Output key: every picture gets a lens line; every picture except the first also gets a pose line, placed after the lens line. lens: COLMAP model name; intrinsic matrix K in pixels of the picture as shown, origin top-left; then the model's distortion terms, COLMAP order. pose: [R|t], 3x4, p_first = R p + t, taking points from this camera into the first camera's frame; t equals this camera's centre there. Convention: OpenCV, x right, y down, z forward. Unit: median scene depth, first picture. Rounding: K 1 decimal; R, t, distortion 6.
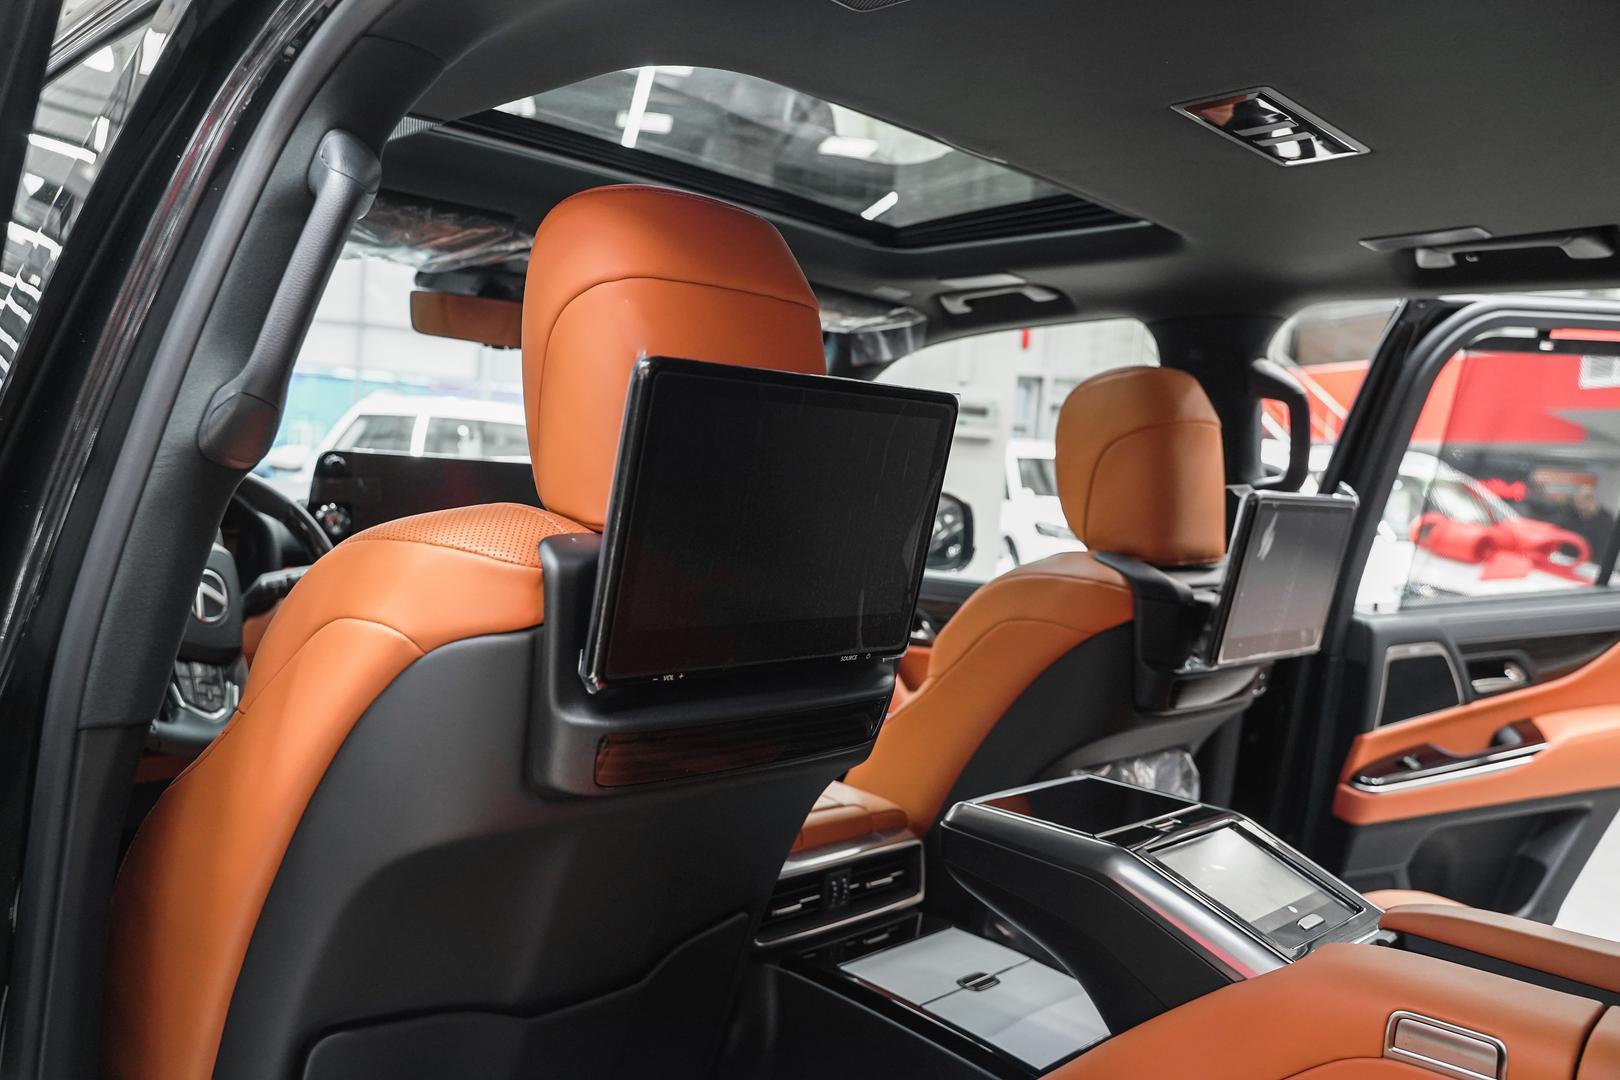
lens RADIAL K [[1281.6, 0, 818.9], [0, 1281.6, 531.7], [0, 0, 1]] dist [-0.009707, -0.000652]
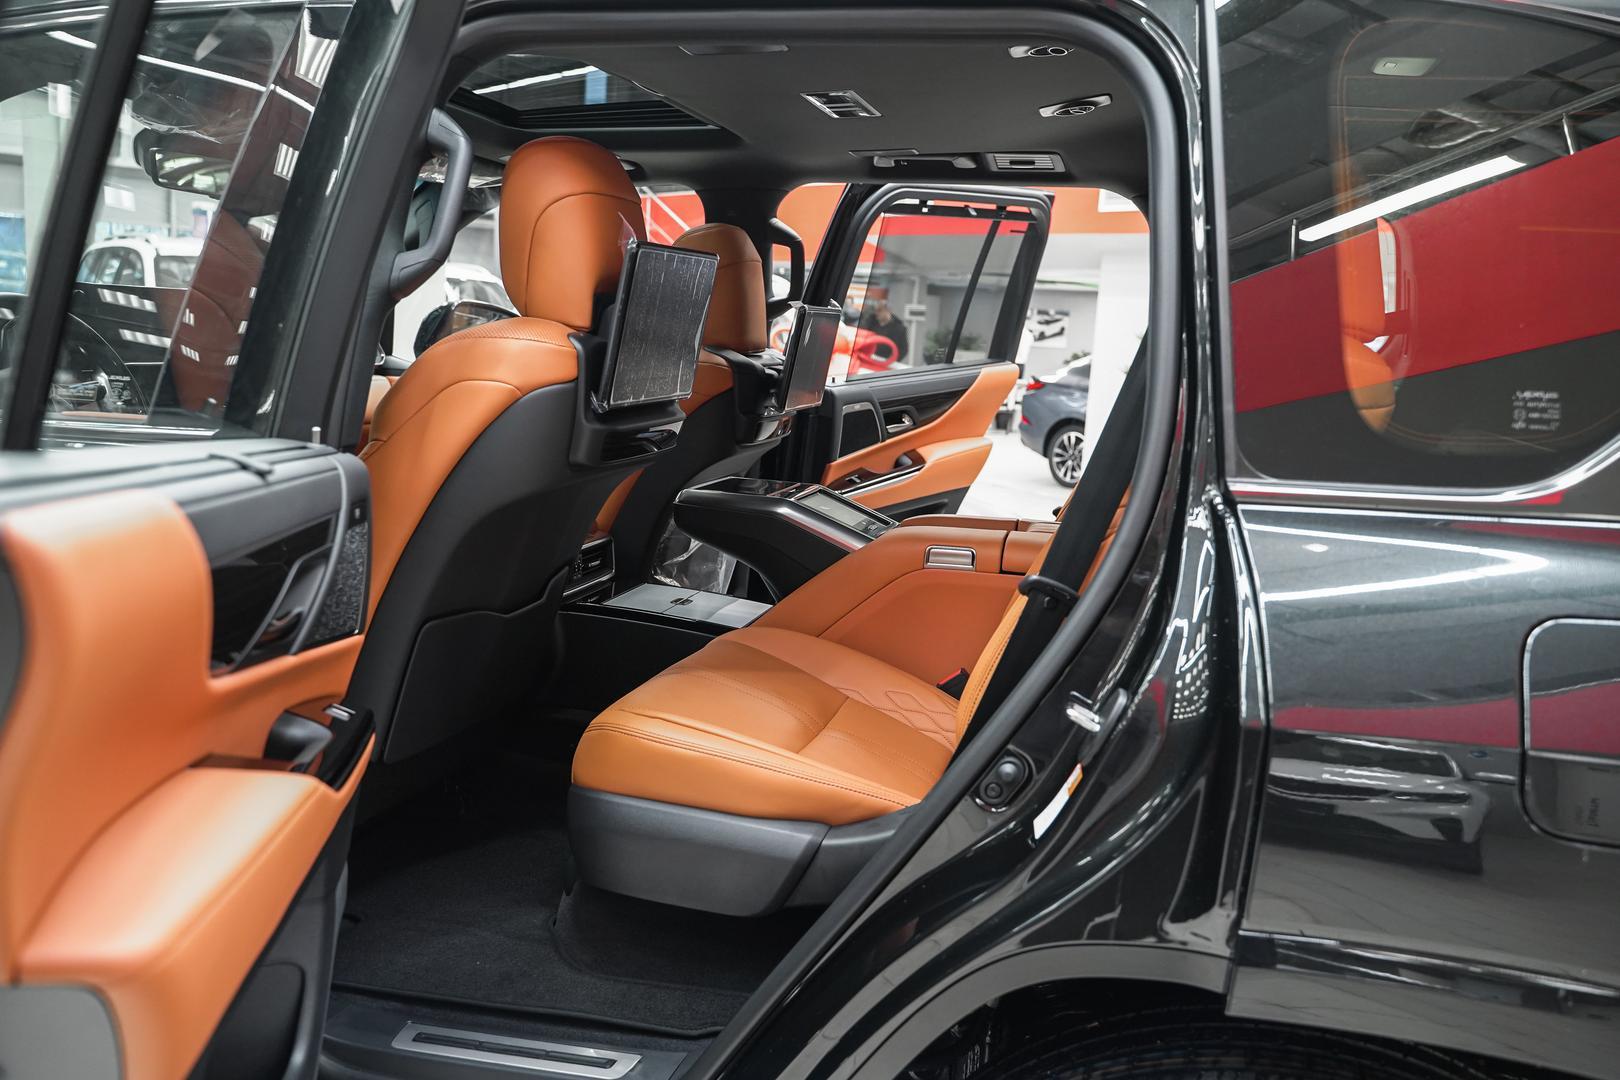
lens RADIAL K [[1281.6, 0, 818.9], [0, 1281.6, 531.7], [0, 0, 1]] dist [-0.009707, -0.000652]
pose [[0.875708, -0.098115, 0.472768, -0.416869], [0.031075, 0.988559, 0.147599, 0.013050], [-0.481841, -0.114562, 0.868738, -0.450517]]
